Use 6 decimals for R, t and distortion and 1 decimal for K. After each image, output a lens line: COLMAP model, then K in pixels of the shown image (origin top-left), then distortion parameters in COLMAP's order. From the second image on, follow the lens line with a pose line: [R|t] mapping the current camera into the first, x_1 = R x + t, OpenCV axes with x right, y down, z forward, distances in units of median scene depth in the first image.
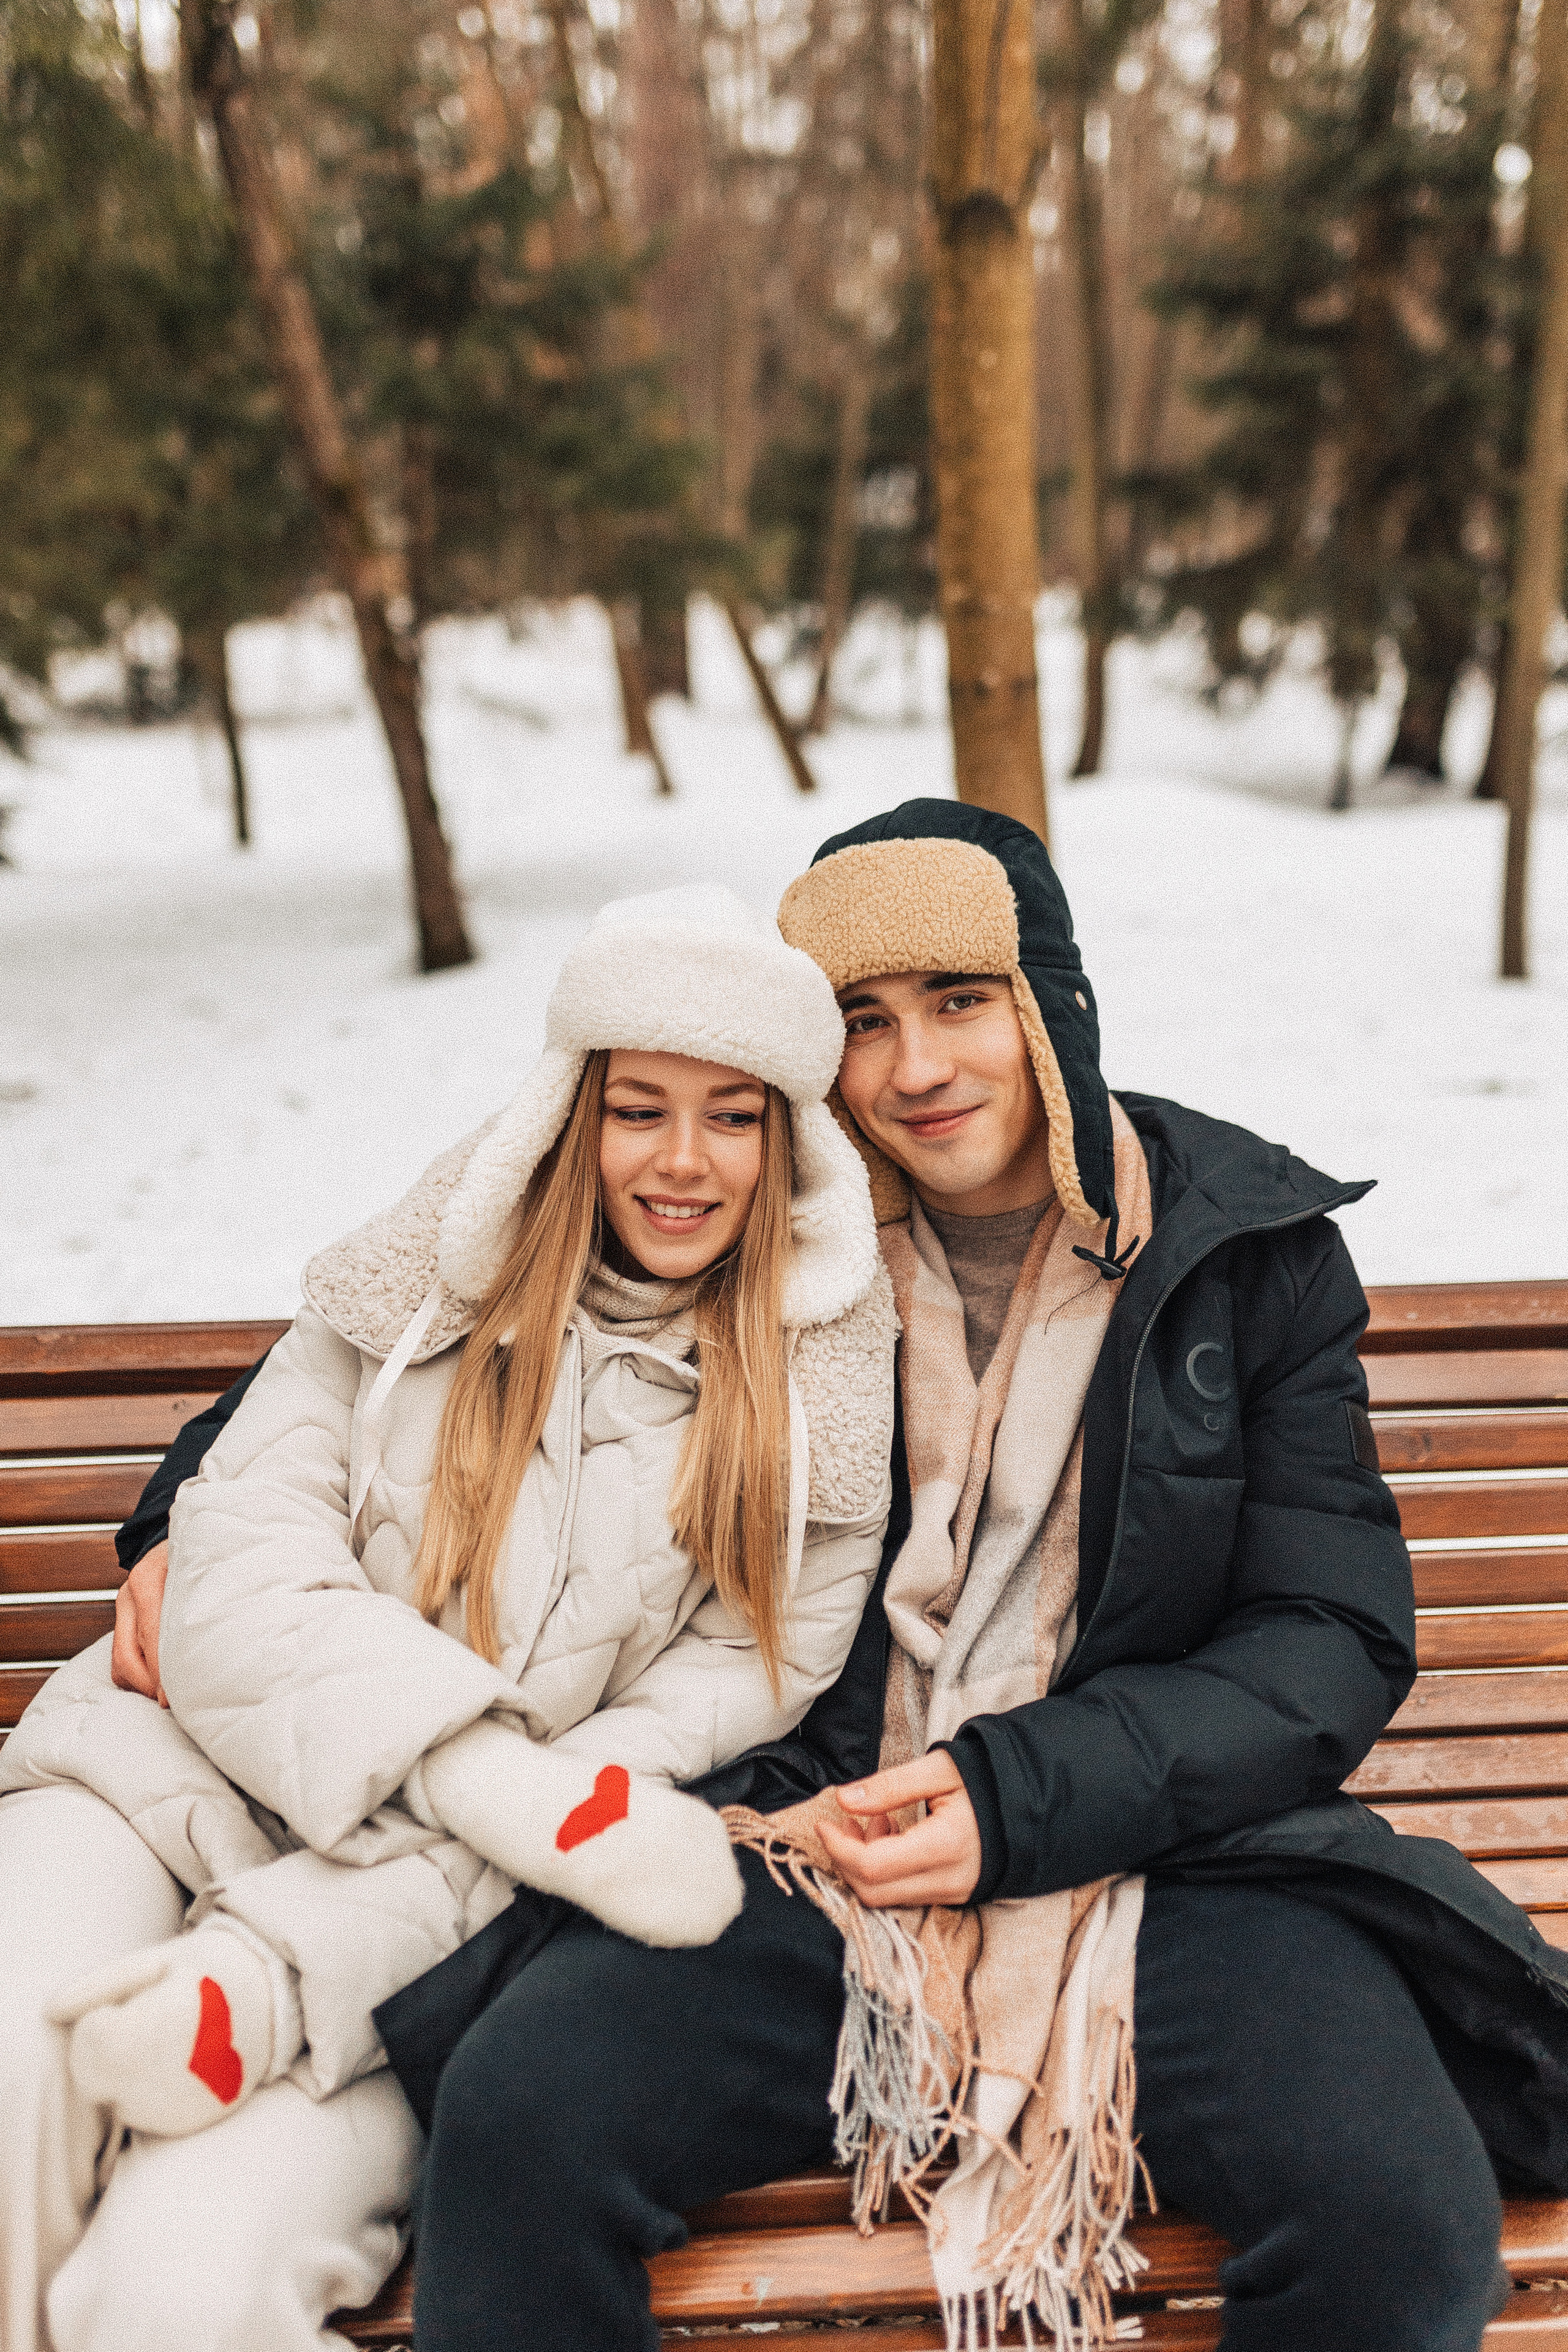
lens RADIAL K [[2241.6, 0, 784.0], [0, 2241.6, 1176.0], [0, 0, 1]] dist [-0.003780, 0.012695]
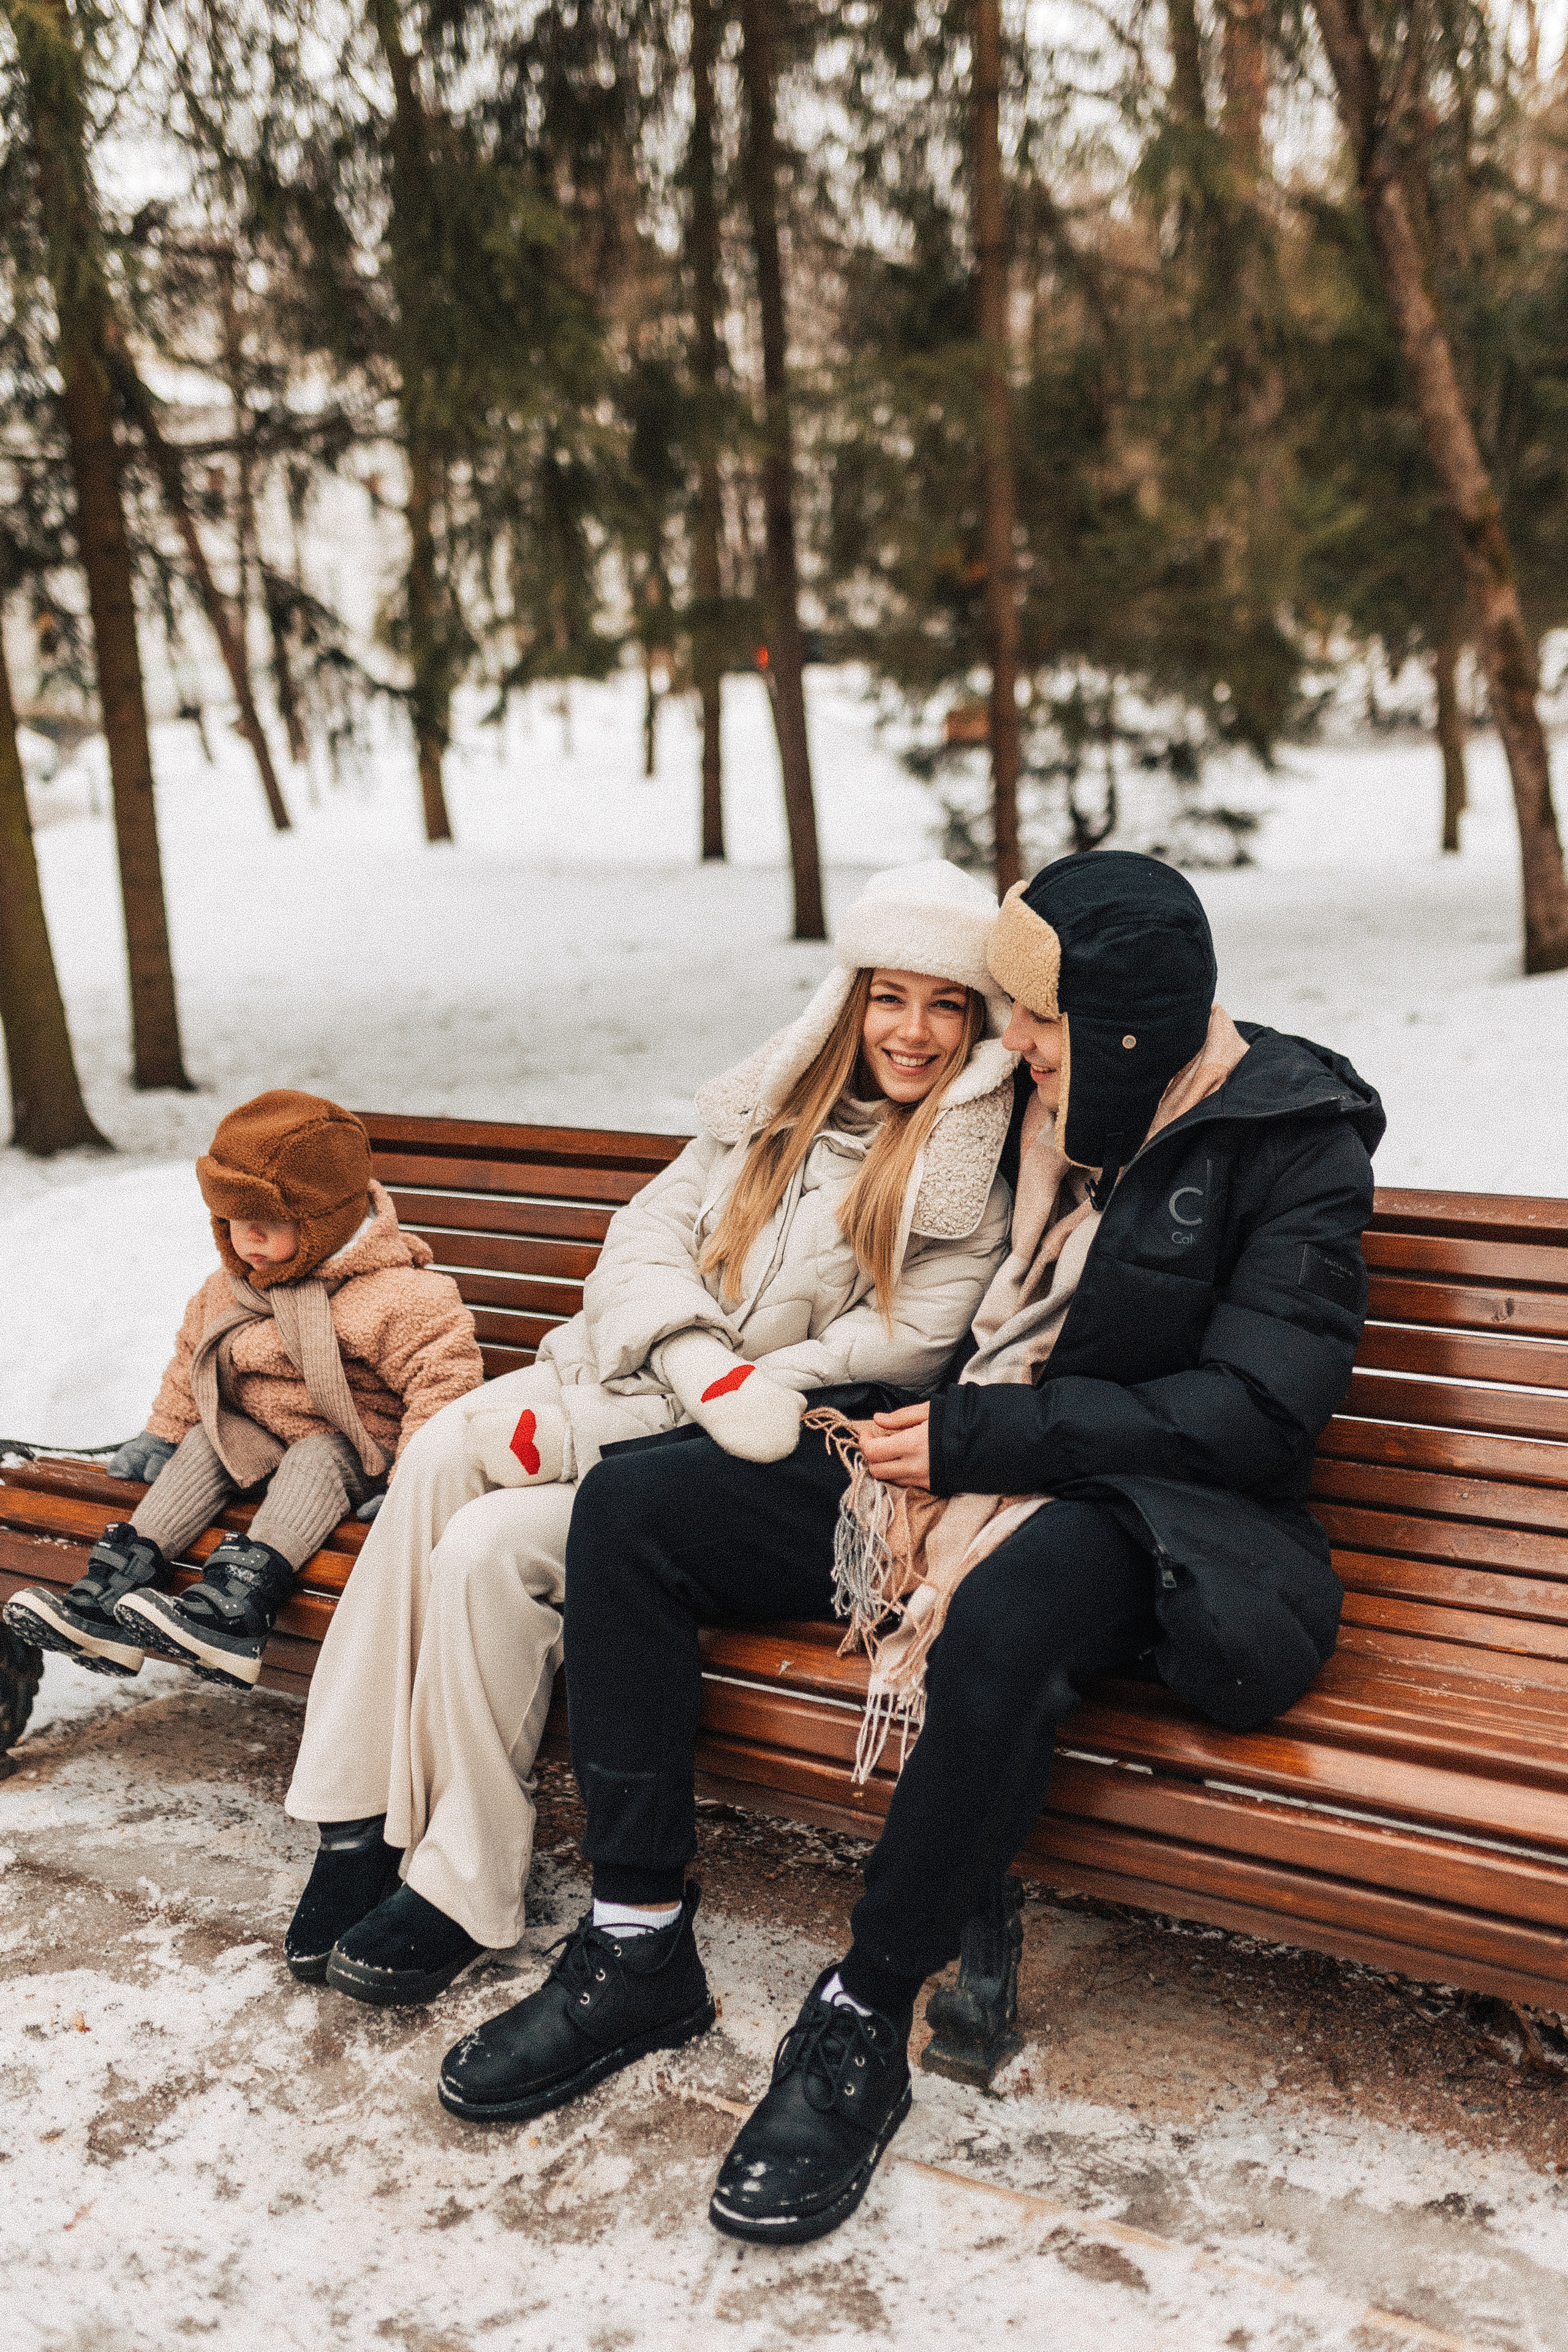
lens RADIAL K [[2241.6, 0, 784.0], [0, 2241.6, 1176.0], [0, 0, 1]] dist [-0.003780, 0.012695]
pose [[0.823036, 0.095254, -0.559945, 0.811973], [-0.096329, 0.994965, 0.027667, 0.054063], [0.559761, 0.031168, 0.828068, -0.407115]]
